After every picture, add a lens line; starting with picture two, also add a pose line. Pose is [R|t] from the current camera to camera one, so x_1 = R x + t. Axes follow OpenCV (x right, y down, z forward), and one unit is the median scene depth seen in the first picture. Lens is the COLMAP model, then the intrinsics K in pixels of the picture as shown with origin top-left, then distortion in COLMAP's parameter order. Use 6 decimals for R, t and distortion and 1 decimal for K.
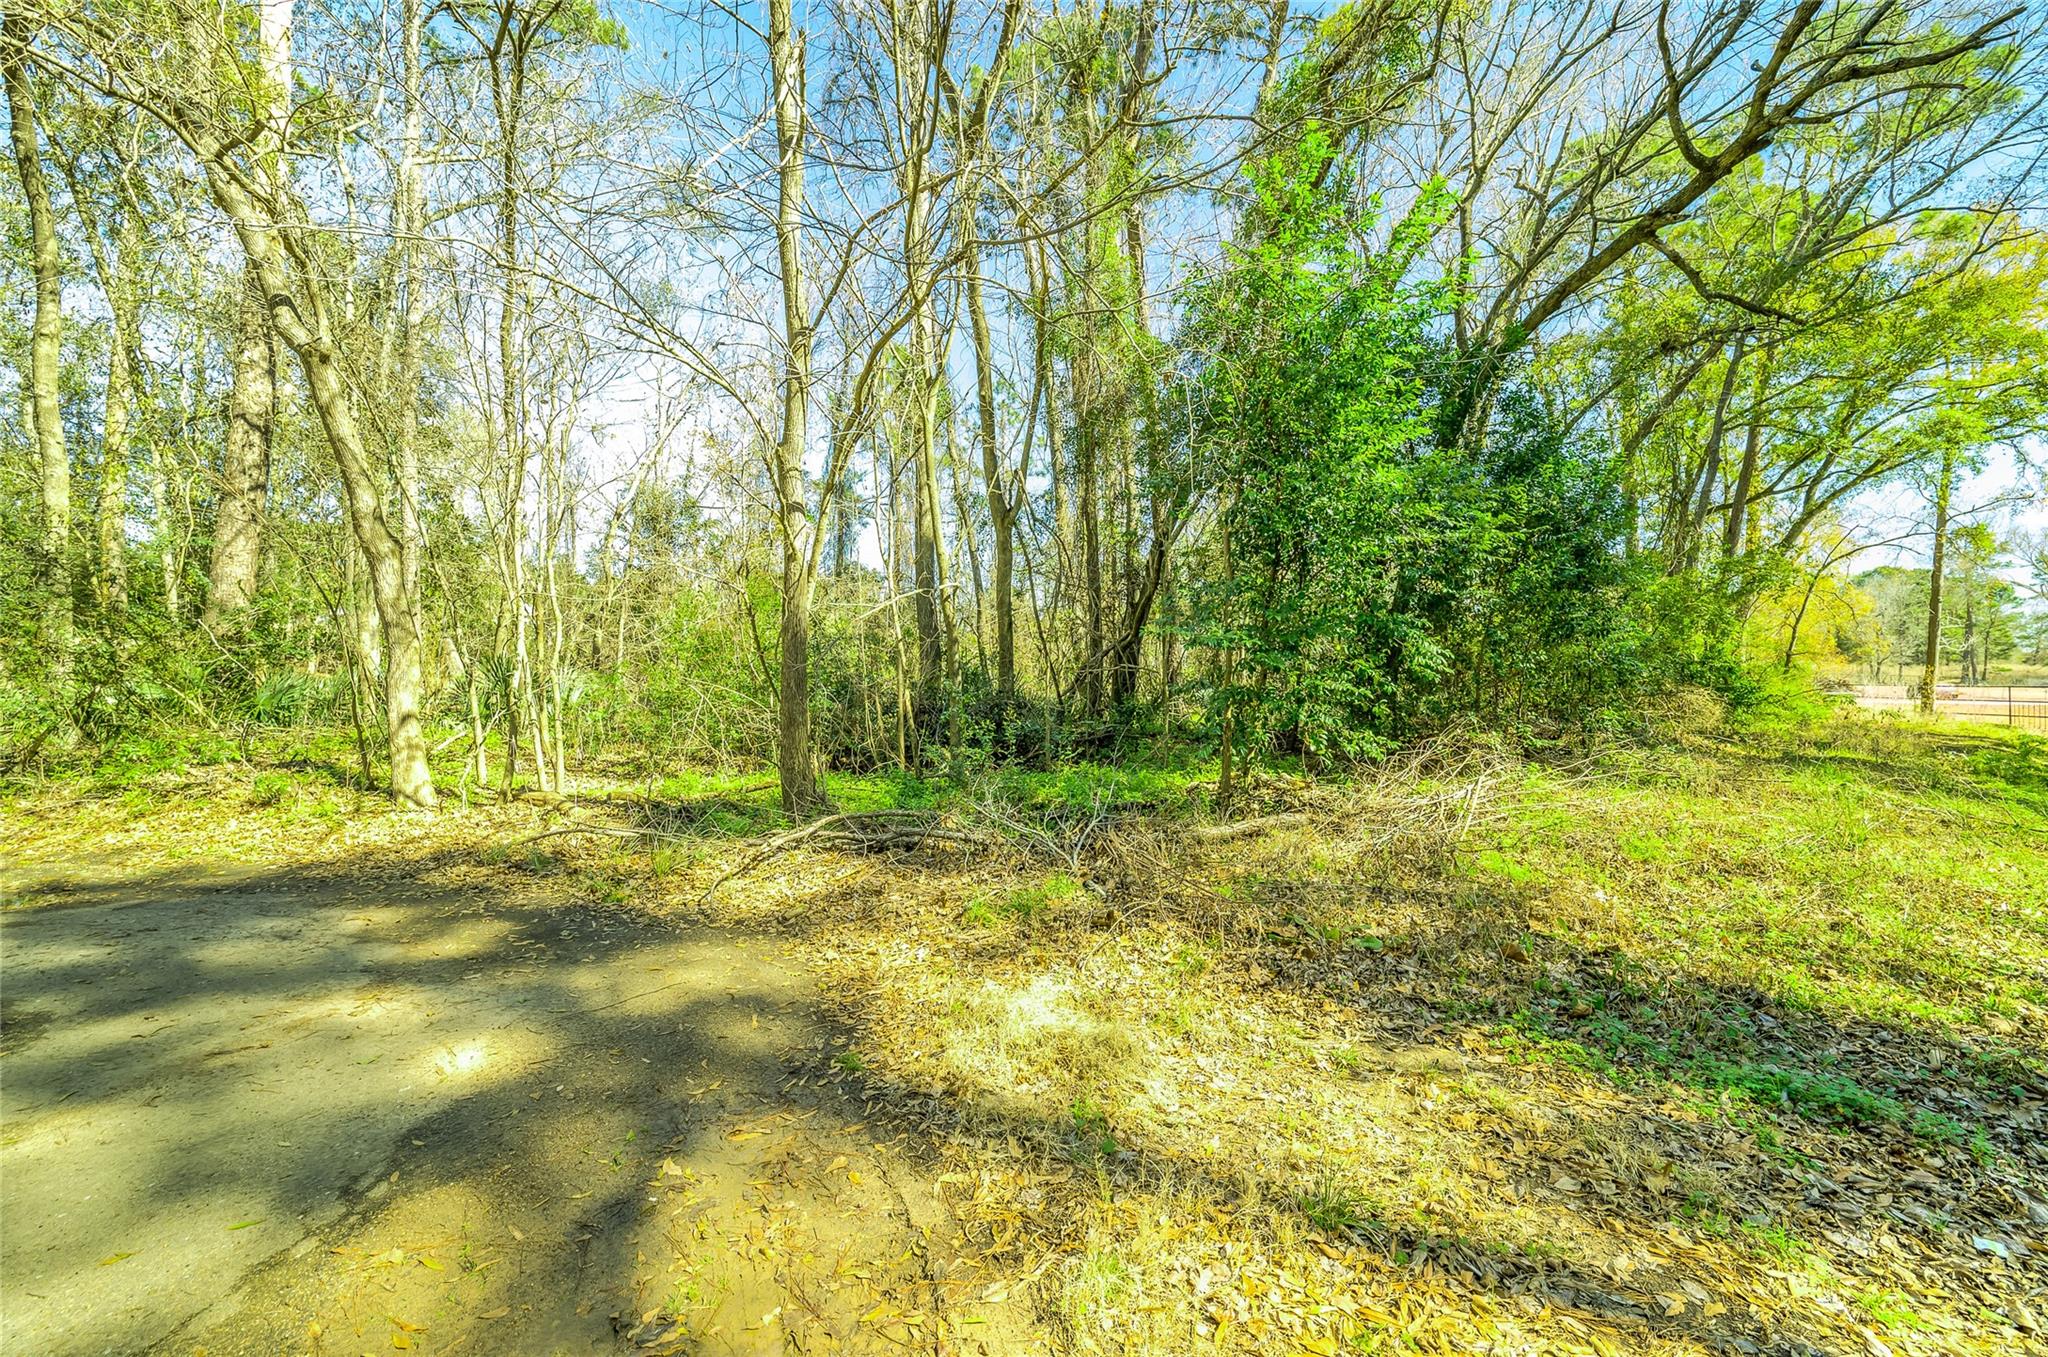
lens RADIAL K [[827.6, 0, 1026.2], [0, 827.6, 672.5], [0, 0, 1]] dist [-0.001453, 0.000064]
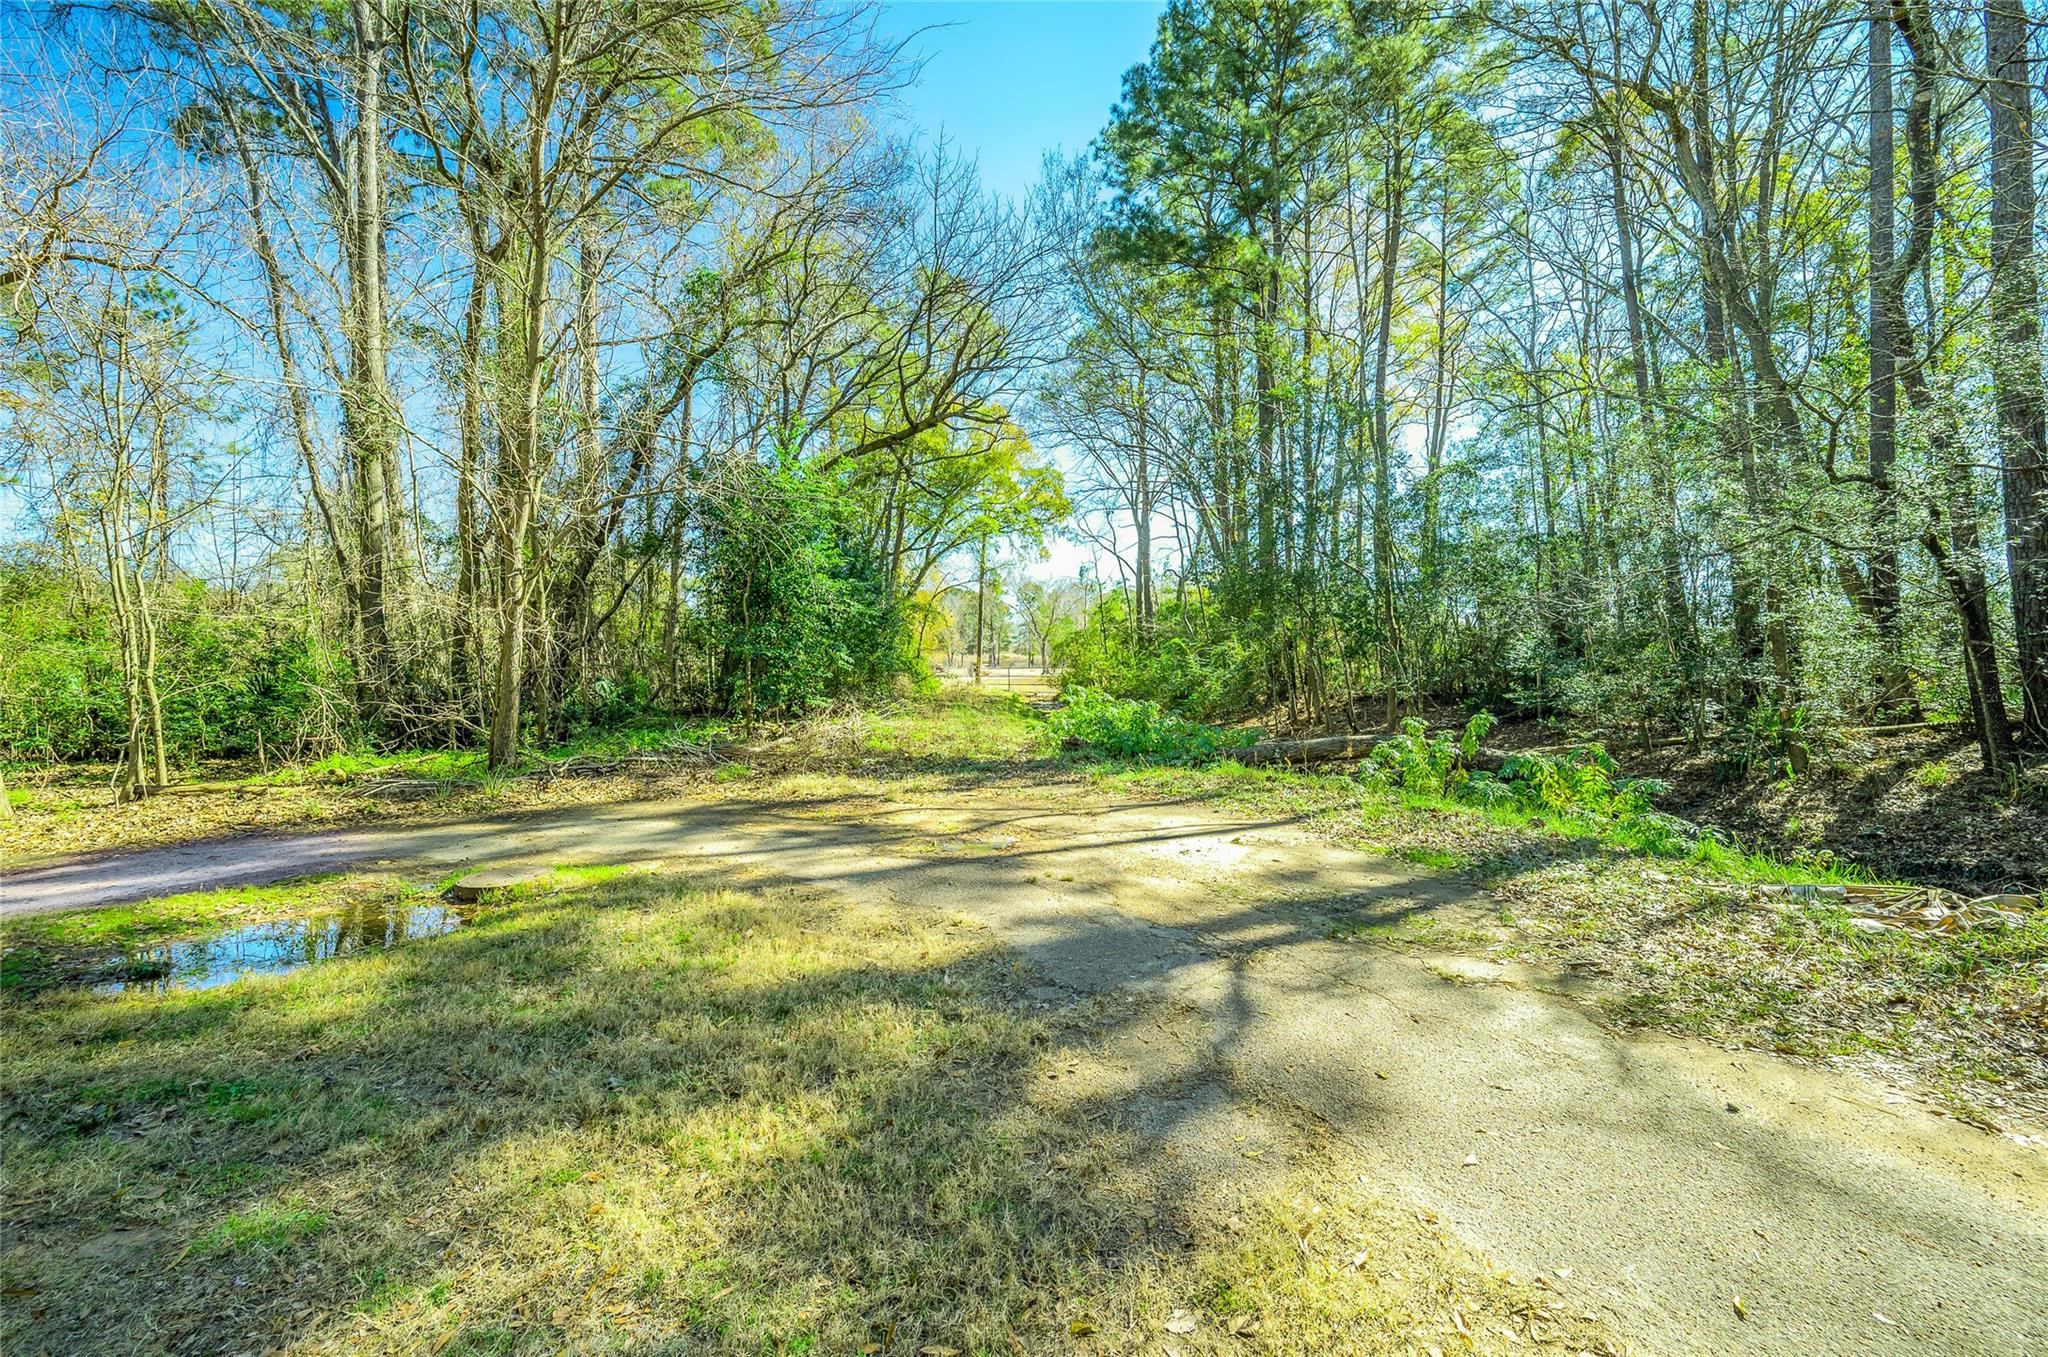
lens RADIAL K [[818.0, 0, 1032.7], [0, 818.0, 682.1], [0, 0, 1]] dist [-0.003236, -0.000076]
pose [[0.620363, -0.026266, 0.783875, -0.192585], [0.005968, 0.999568, 0.028770, -0.004126], [-0.784292, -0.013170, 0.620252, -0.163037]]
